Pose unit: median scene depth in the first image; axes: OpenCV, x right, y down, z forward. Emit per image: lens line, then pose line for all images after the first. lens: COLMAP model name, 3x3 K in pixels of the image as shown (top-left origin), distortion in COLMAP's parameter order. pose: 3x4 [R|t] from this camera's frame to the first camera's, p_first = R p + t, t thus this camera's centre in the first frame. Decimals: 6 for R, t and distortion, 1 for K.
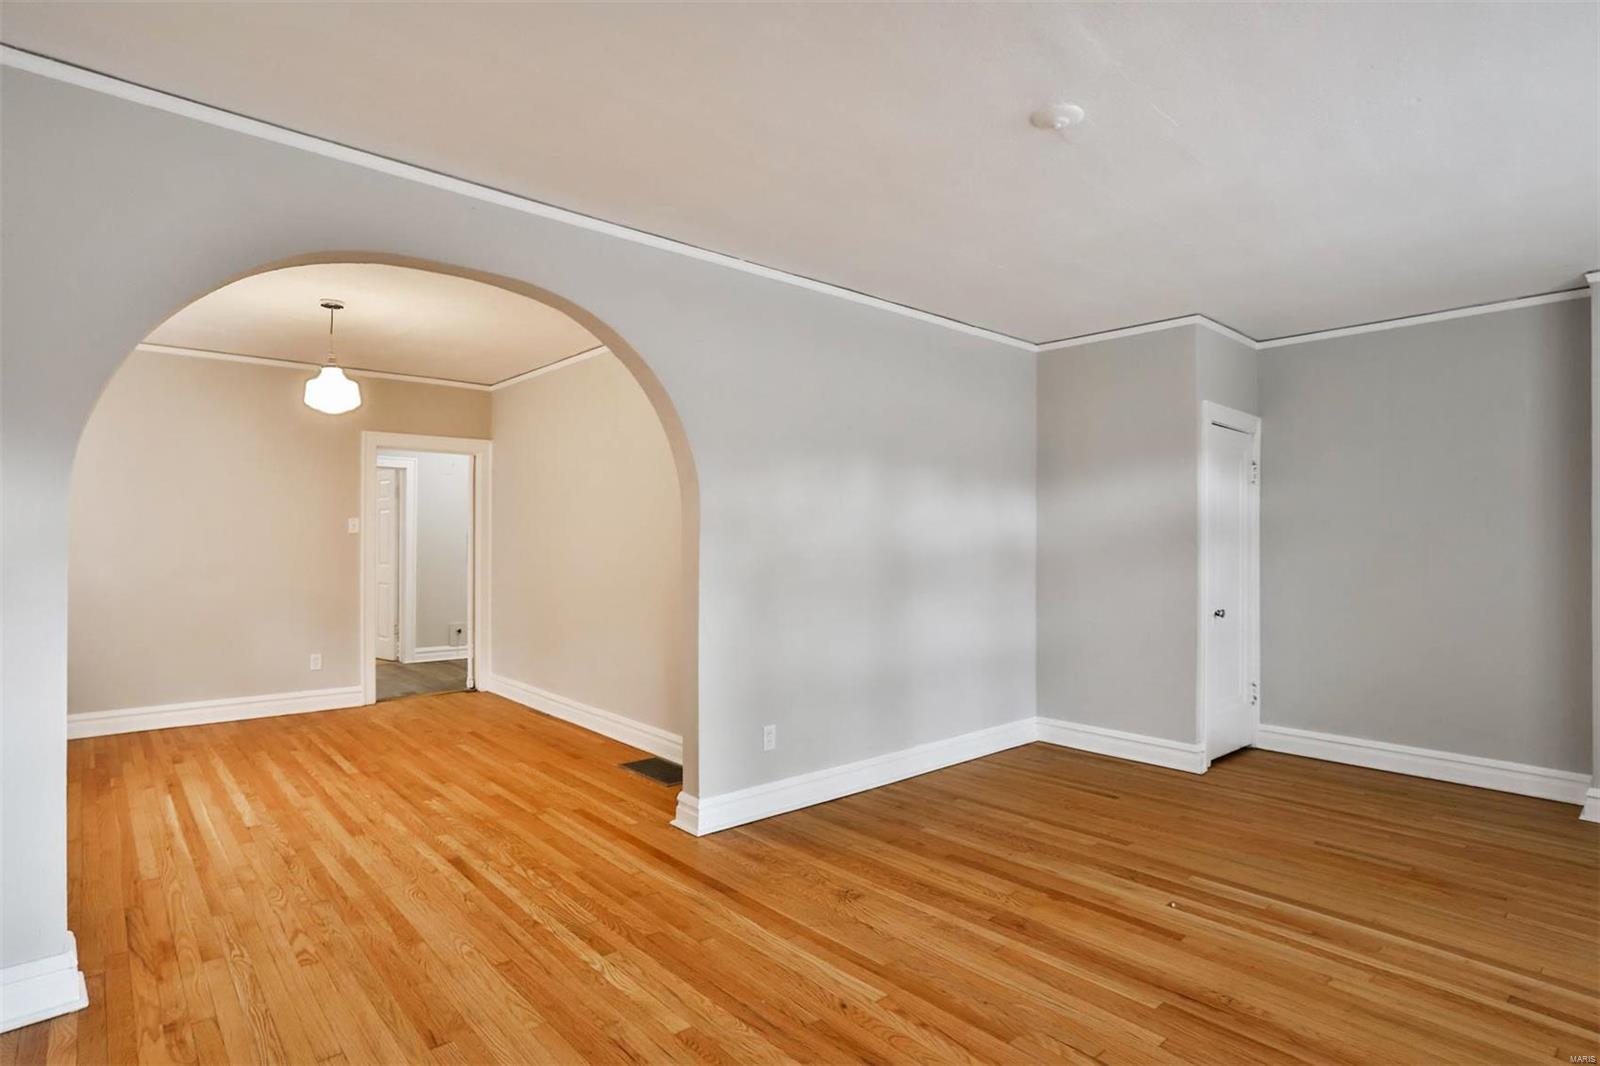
lens RADIAL K [[825.4, 0, 797.2], [0, 825.4, 537.3], [0, 0, 1]] dist [-0.041073, 0.025788]
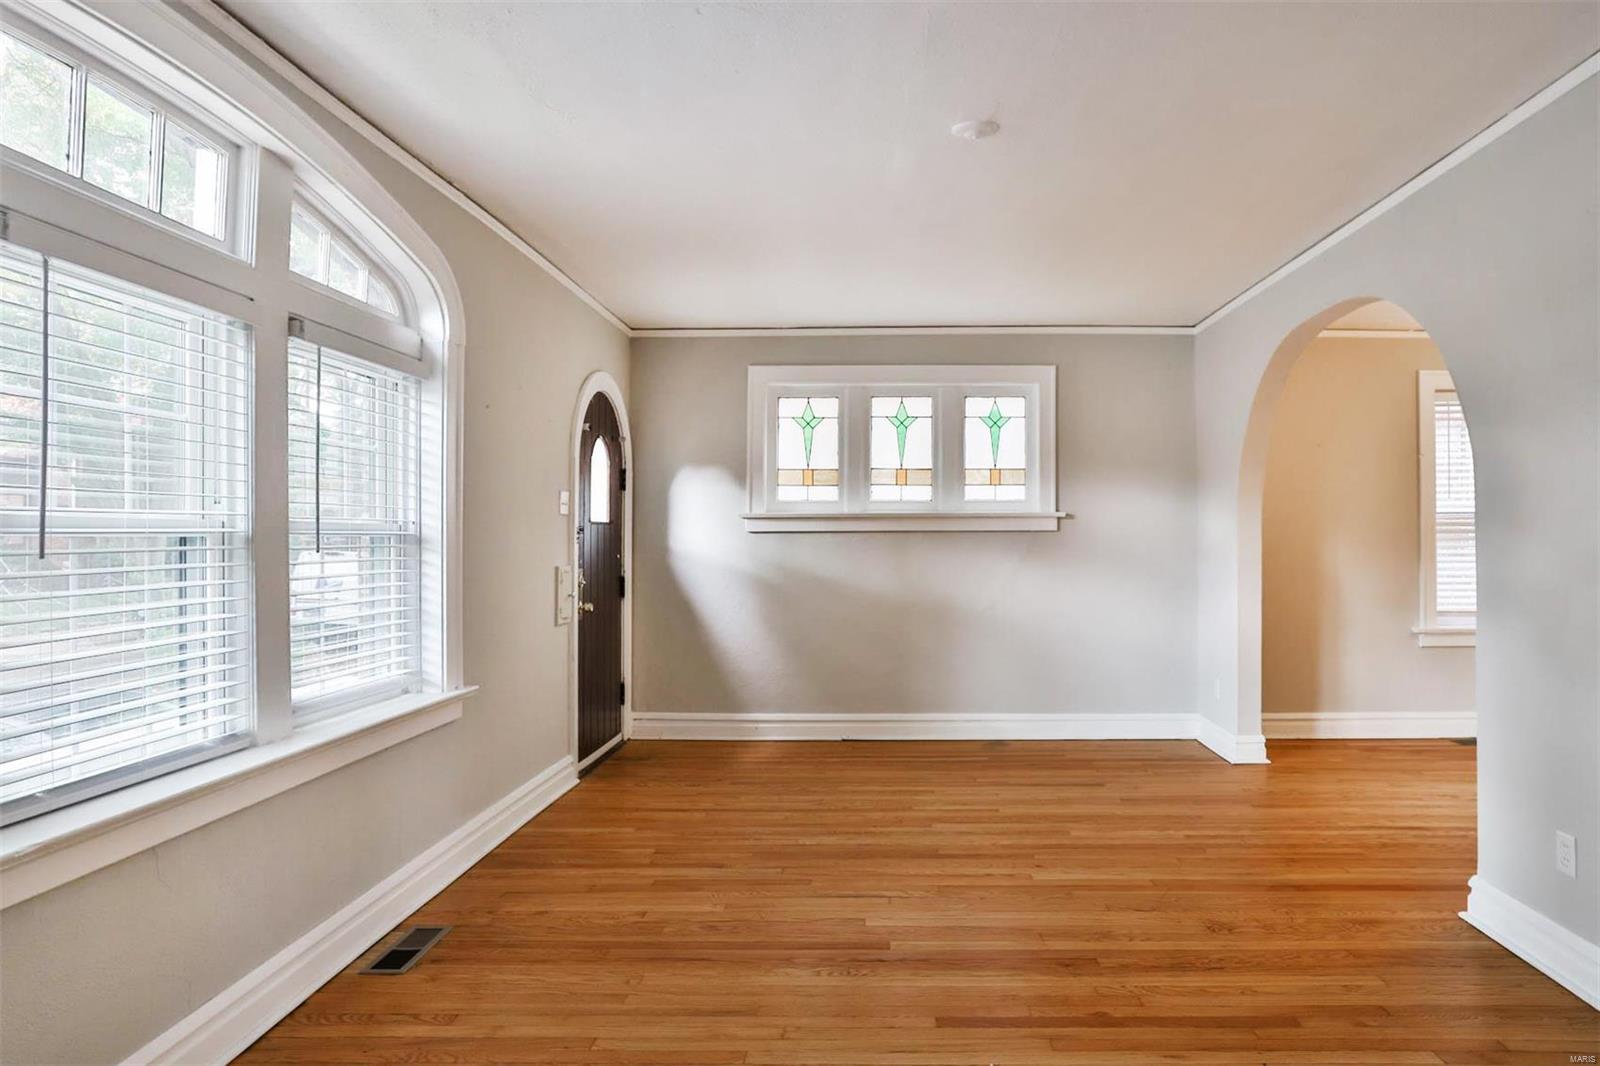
lens RADIAL K [[830.2, 0, 799.3], [0, 830.2, 531.0], [0, 0, 1]] dist [-0.000242, -0.000111]
pose [[-0.738744, -0.010553, -0.673903, 1.061242], [0.004611, 0.999775, -0.020711, 0.022533], [0.673970, -0.018408, -0.738529, 1.429972]]
